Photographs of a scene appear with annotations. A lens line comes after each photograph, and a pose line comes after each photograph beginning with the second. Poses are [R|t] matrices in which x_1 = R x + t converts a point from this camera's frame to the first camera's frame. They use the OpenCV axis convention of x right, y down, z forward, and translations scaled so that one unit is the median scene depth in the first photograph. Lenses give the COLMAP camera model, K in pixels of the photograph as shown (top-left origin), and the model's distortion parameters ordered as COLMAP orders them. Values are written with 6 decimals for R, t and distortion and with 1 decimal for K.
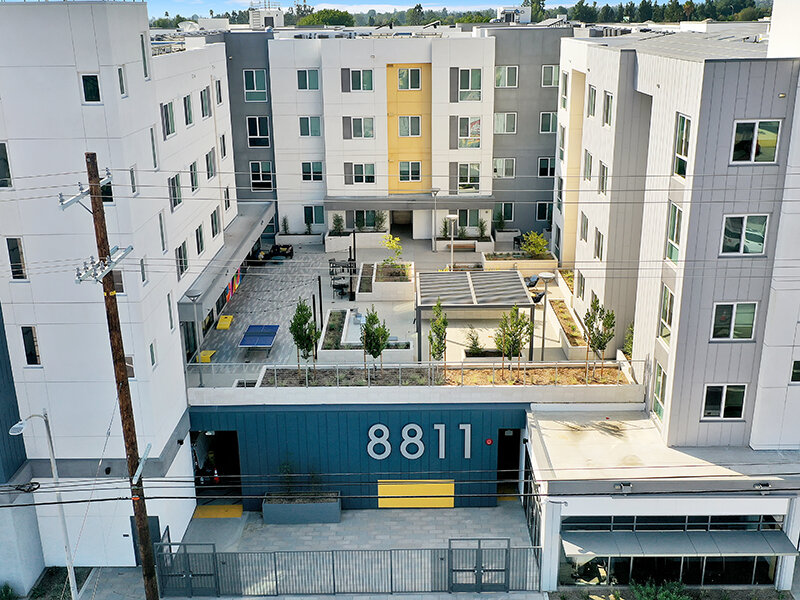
lens RADIAL K [[877.3, 0, 403.6], [0, 877.3, 299.9], [0, 0, 1]] dist [0.076739, 0.000000]
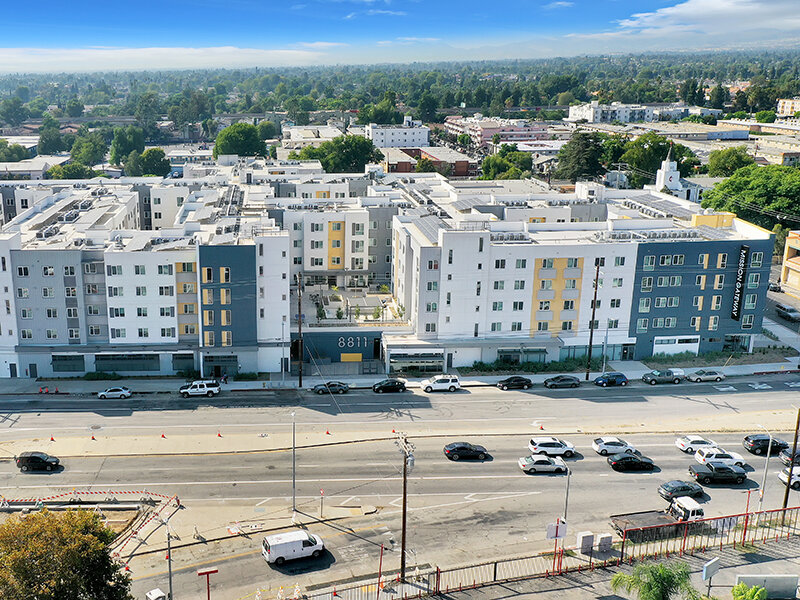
lens RADIAL K [[877.3, 0, 402.9], [0, 877.3, 301.8], [0, 0, 1]] dist [0.076739, 0.000000]
pose [[0.987201, -0.006259, 0.159355, -0.249488], [0.014395, 0.998648, -0.049954, 0.124891], [-0.158827, 0.051609, 0.985957, -1.850562]]
